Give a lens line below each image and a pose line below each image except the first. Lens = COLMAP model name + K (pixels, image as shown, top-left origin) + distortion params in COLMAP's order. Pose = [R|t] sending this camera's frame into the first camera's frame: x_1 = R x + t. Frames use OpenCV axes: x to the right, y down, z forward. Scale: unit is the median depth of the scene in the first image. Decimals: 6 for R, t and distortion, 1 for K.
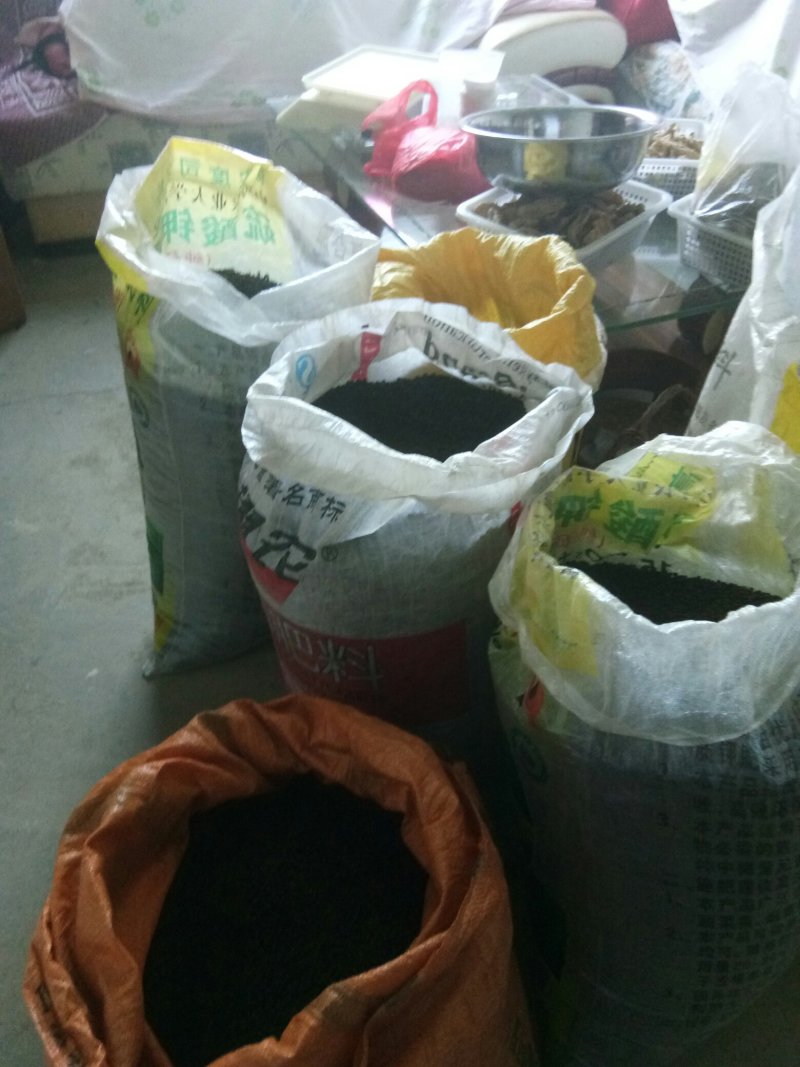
lens RADIAL K [[868.6, 0, 397.4], [0, 868.6, 532.8], [0, 0, 1]] dist [0.132455, -0.221290]
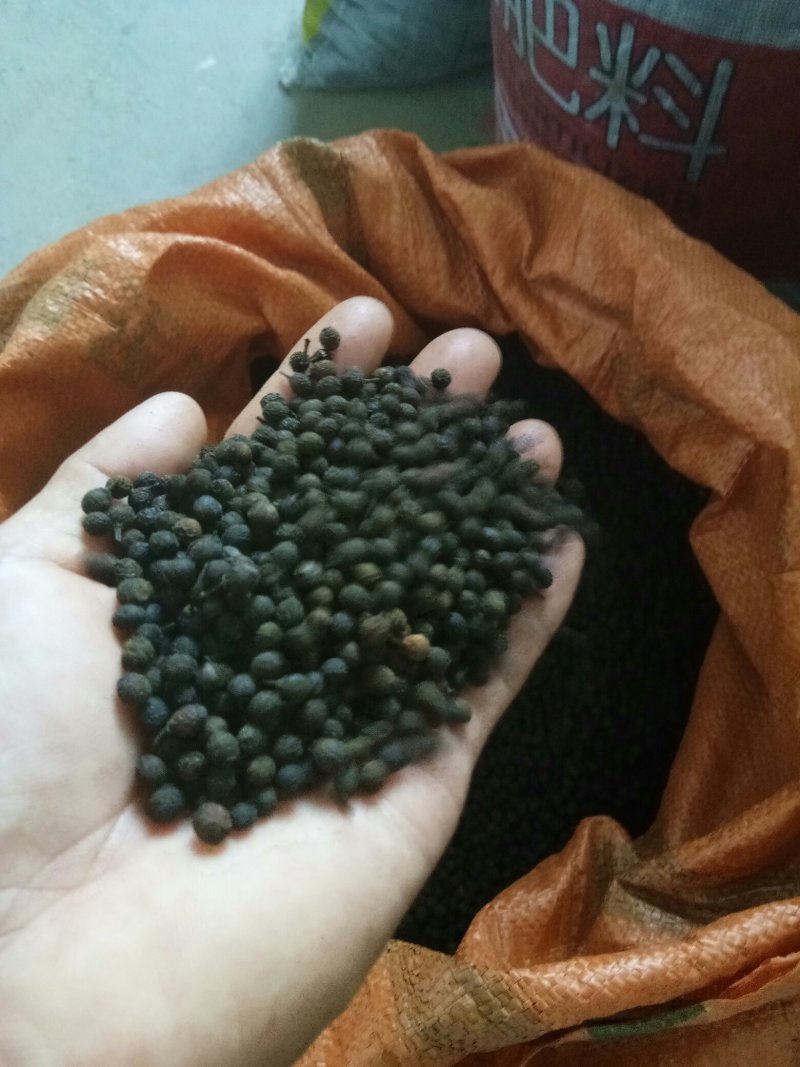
lens RADIAL K [[868.6, 0, 397.4], [0, 868.6, 532.8], [0, 0, 1]] dist [0.132455, -0.221290]
pose [[0.955867, 0.264319, -0.128270, -0.065507], [-0.156956, 0.828481, 0.537572, 0.113315], [0.248359, -0.493715, 0.833405, 0.509780]]
